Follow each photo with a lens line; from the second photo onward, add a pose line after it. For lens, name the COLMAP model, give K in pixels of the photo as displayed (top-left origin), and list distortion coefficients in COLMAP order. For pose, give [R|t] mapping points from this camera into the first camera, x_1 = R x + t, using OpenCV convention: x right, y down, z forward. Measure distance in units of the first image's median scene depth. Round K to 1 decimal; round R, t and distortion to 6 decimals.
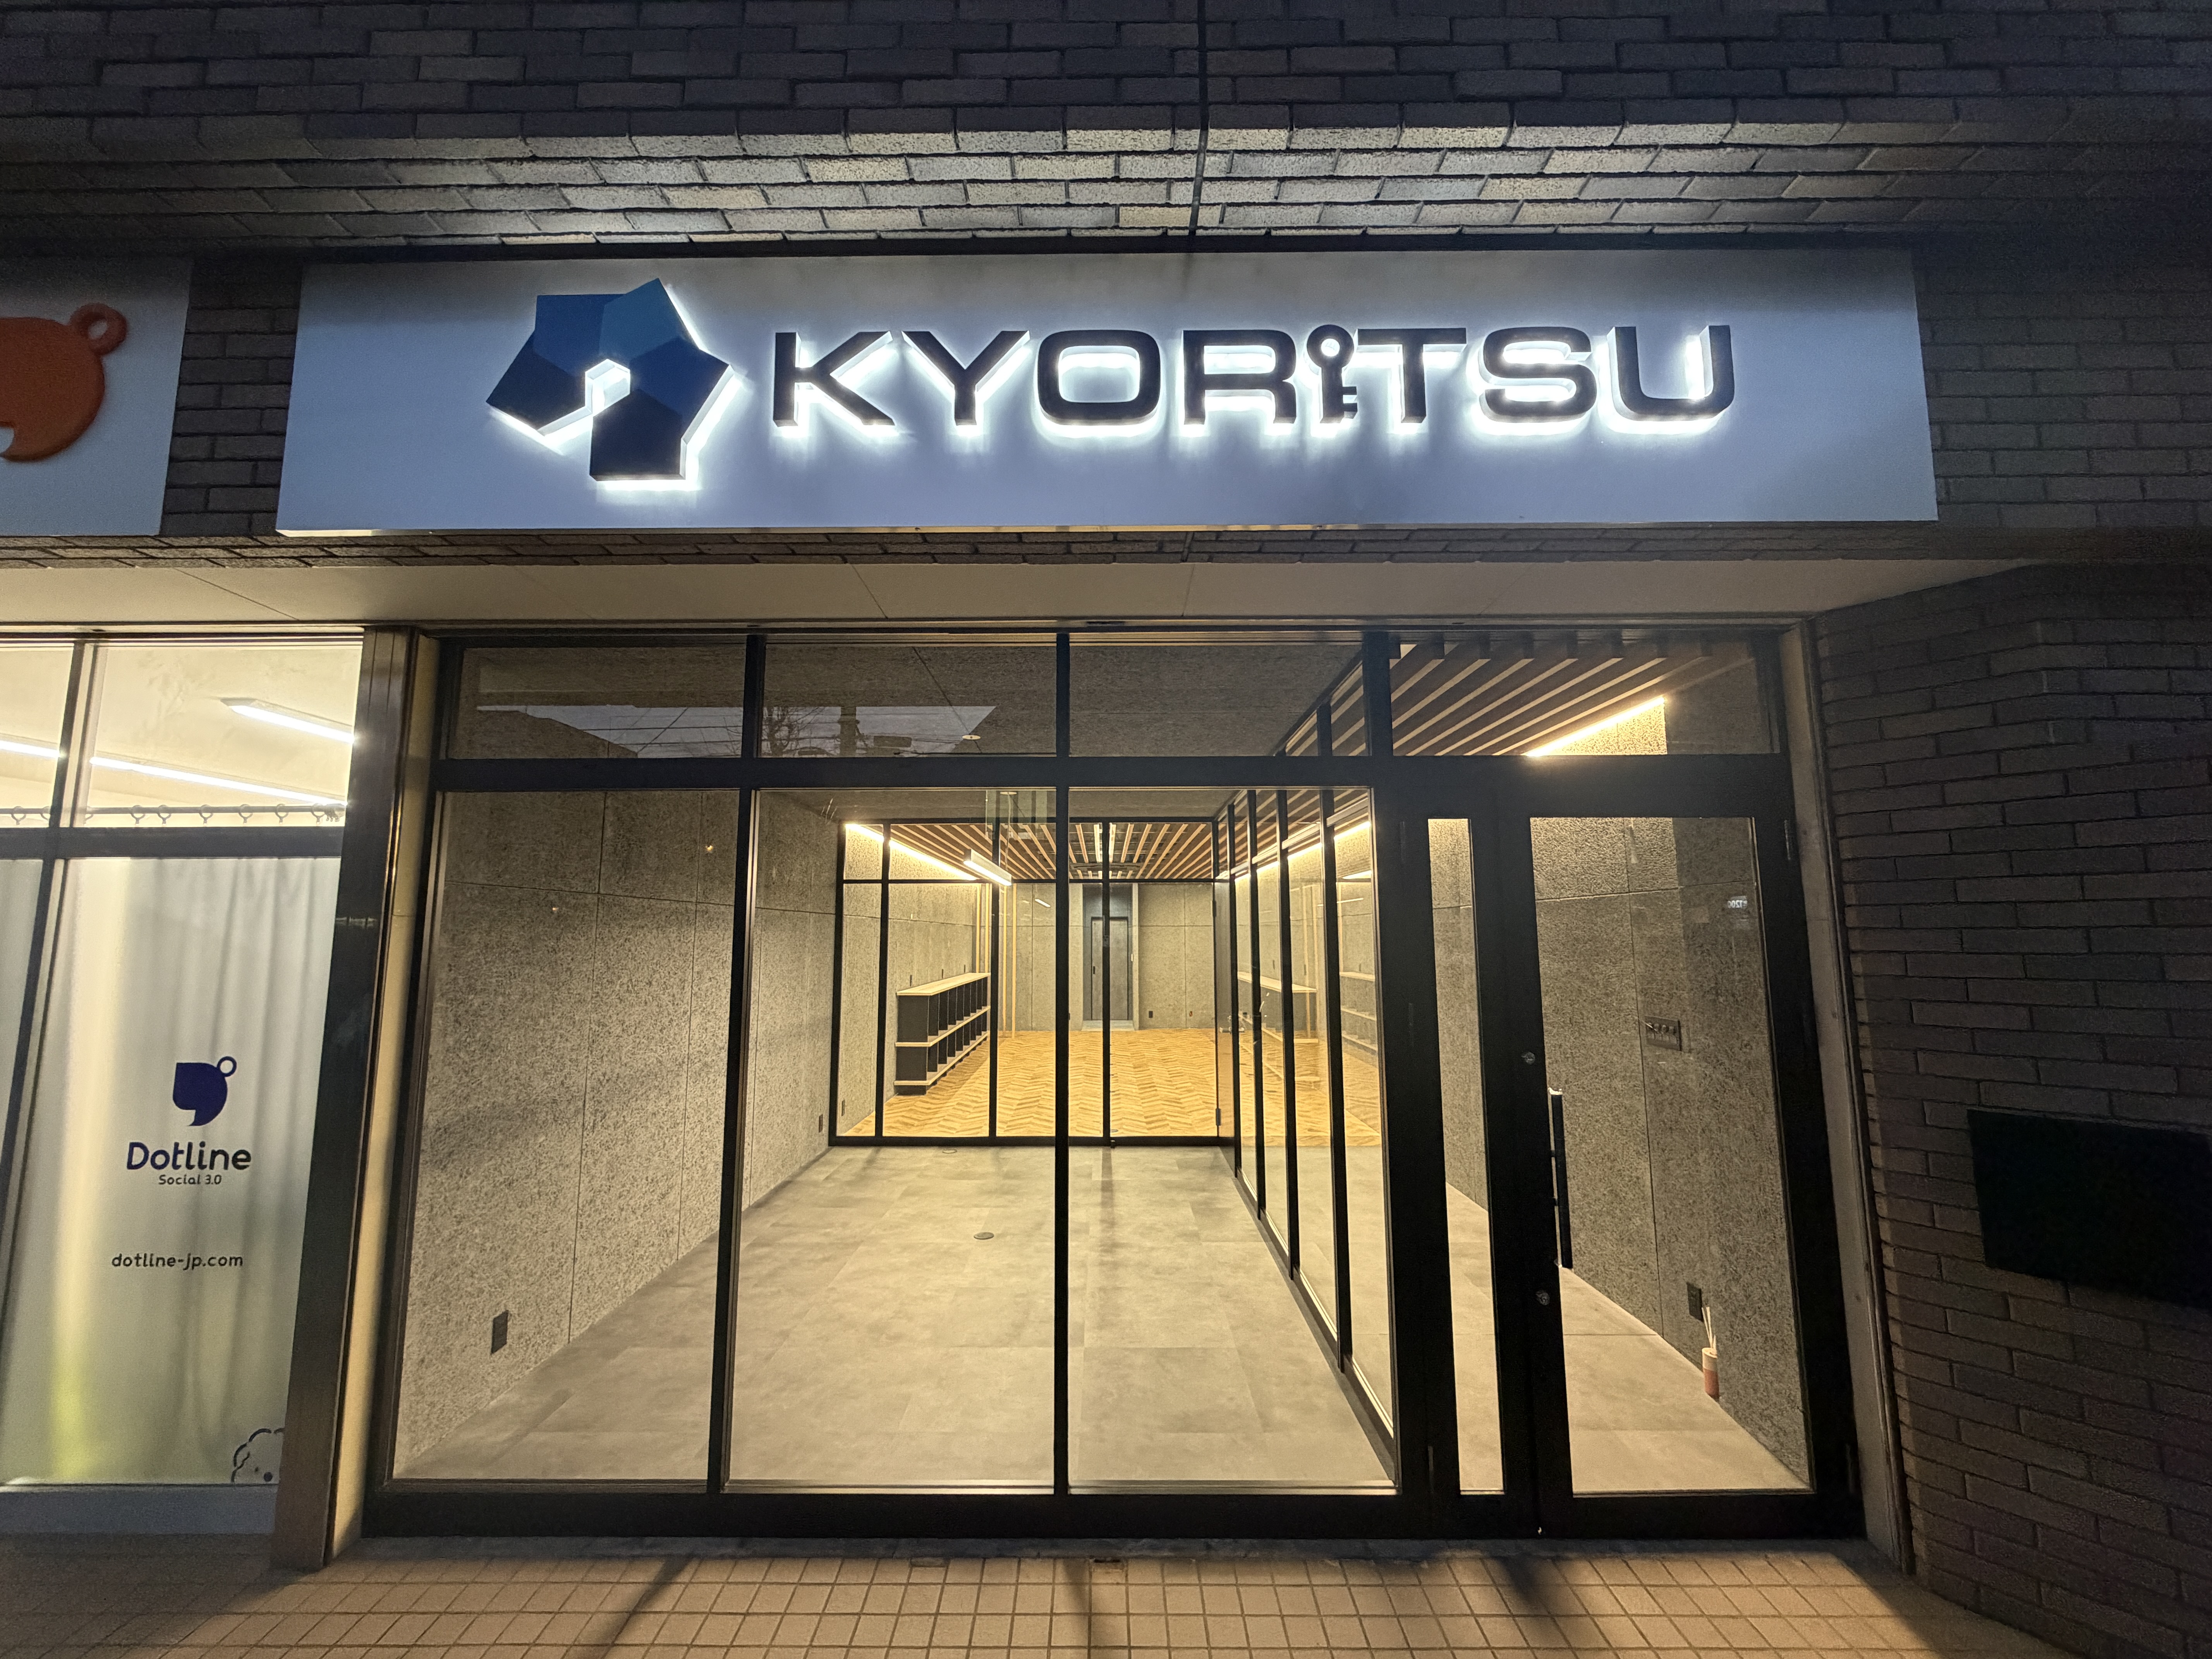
lens RADIAL K [[879.9, 0, 1100.3], [0, 879.9, 831.7], [0, 0, 1]] dist [-0.001881, 0.000425]
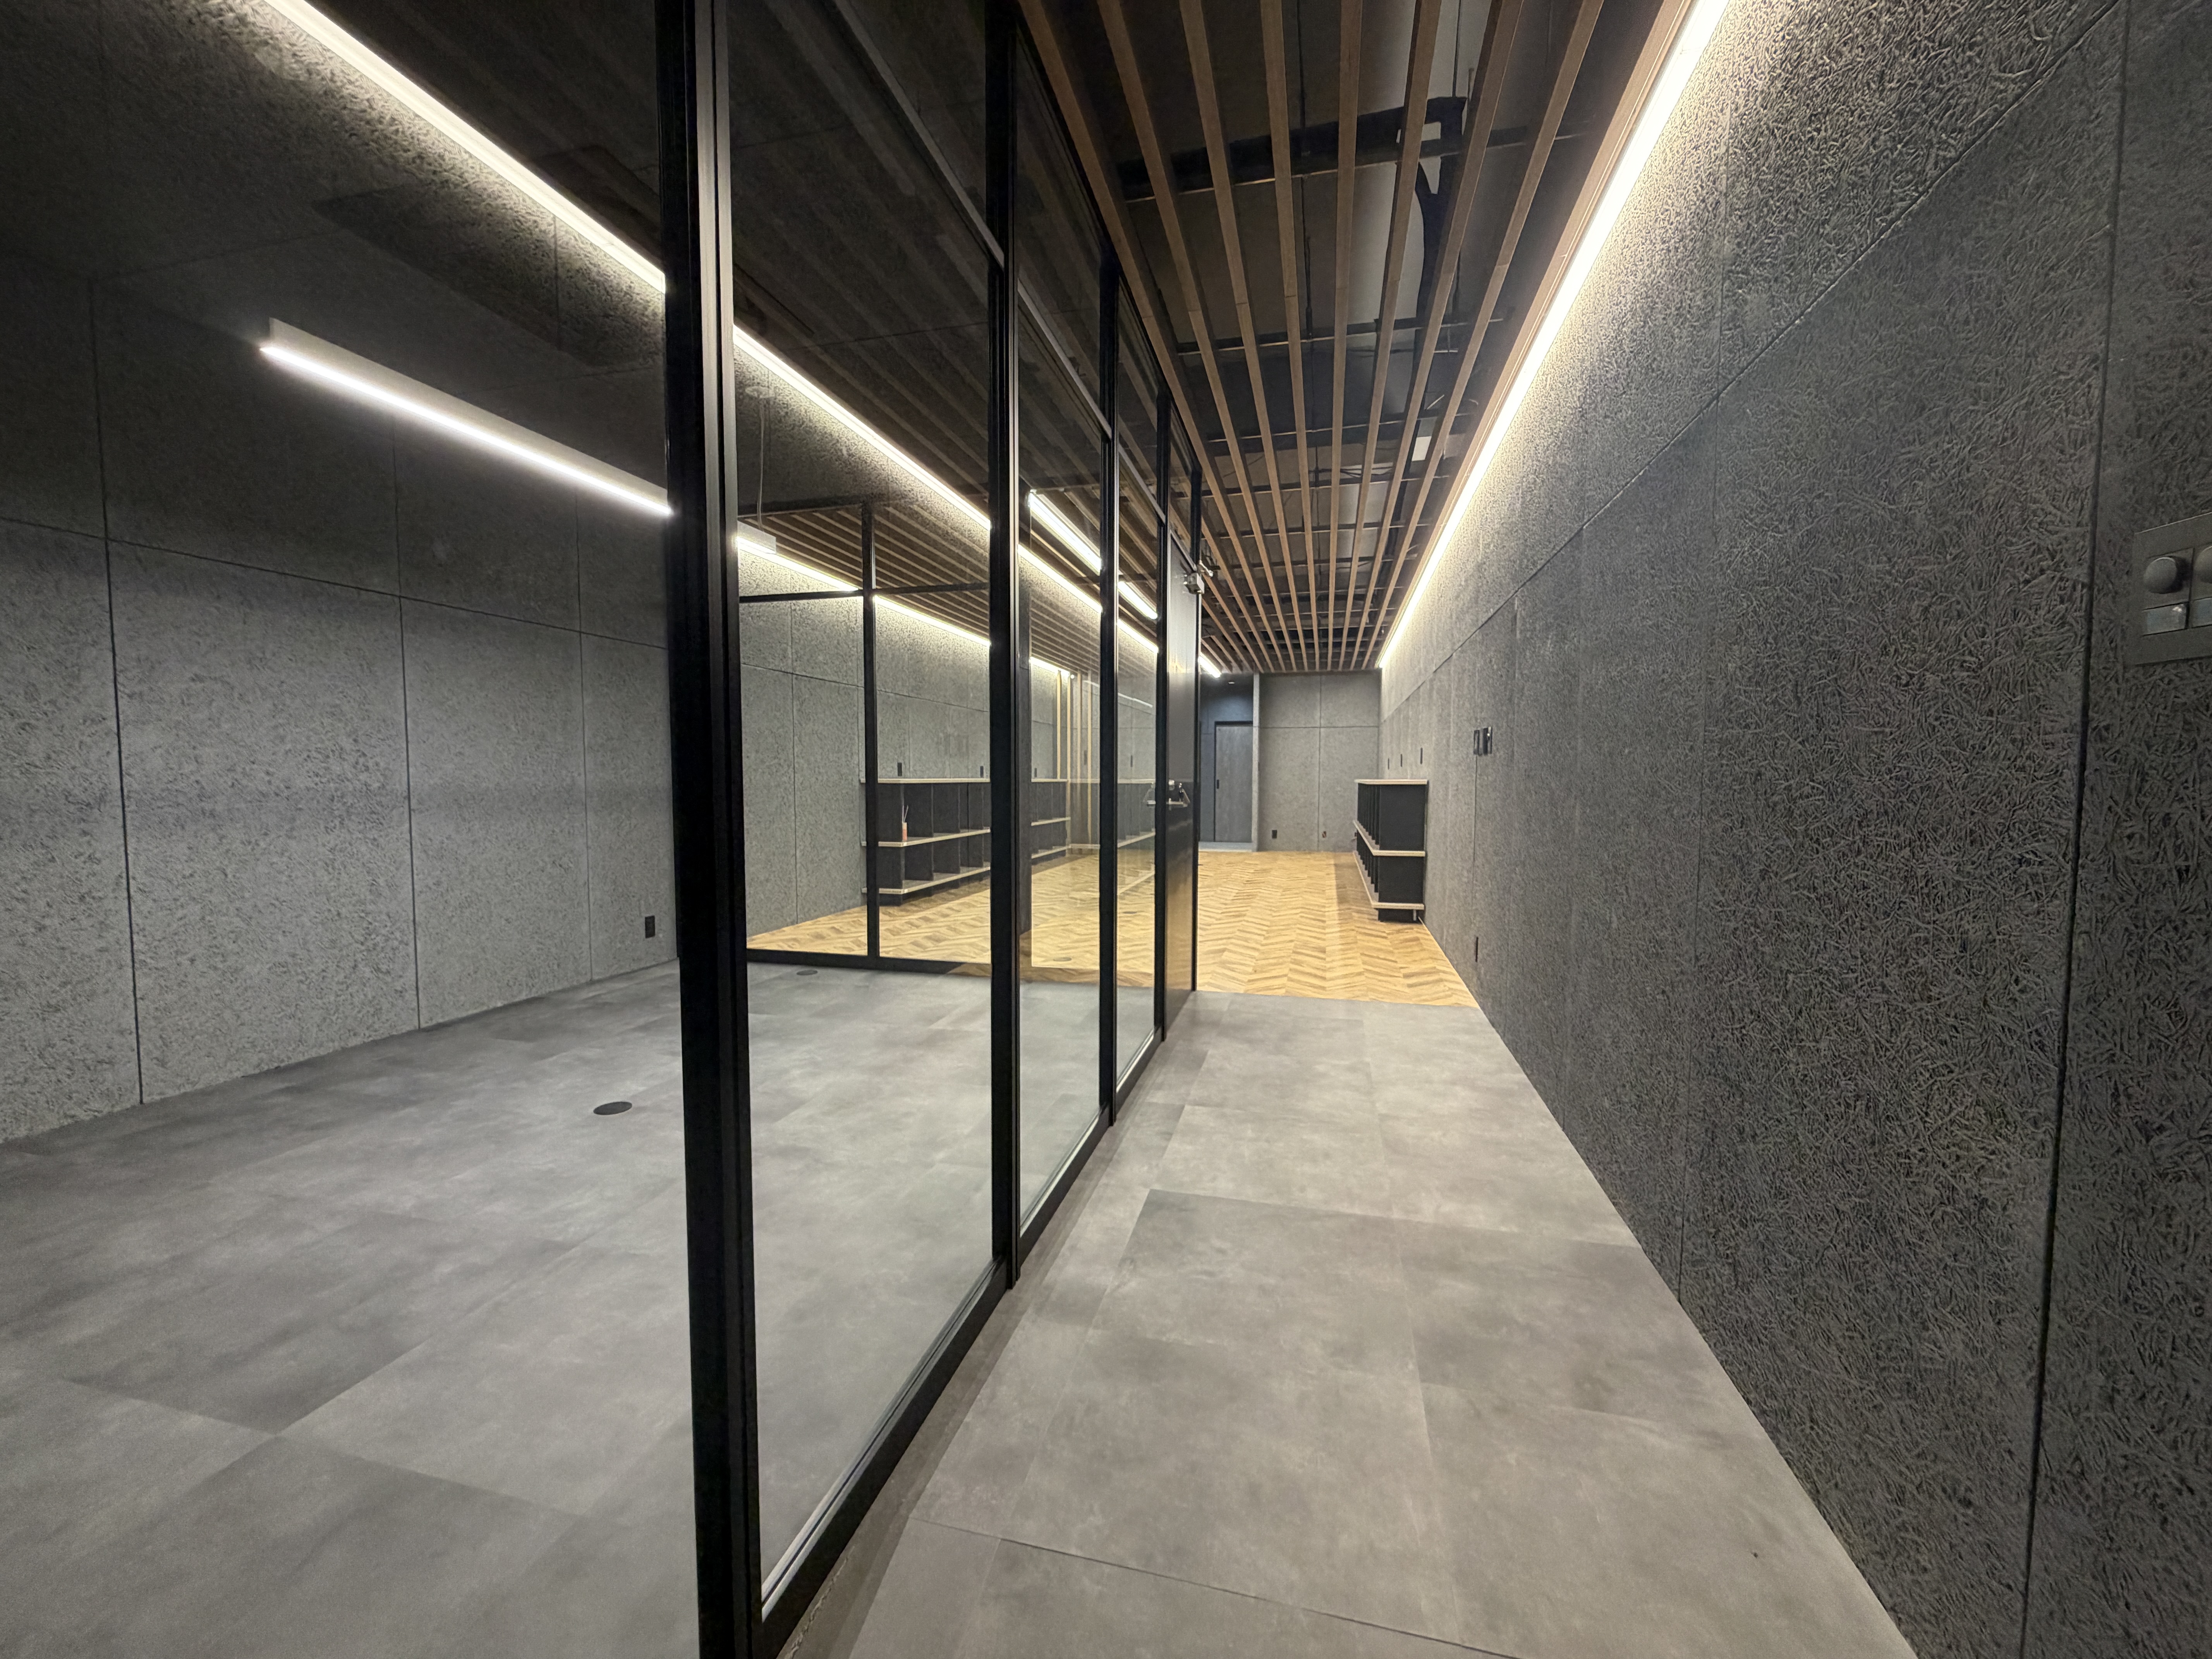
lens RADIAL K [[879.9, 0, 1100.3], [0, 879.9, 831.7], [0, 0, 1]] dist [-0.001881, 0.000425]
pose [[0.969717, 0.019554, -0.243448, 0.235223], [0.024279, 0.984134, 0.175756, 0.130953], [0.243022, -0.176344, 0.953857, 0.396923]]
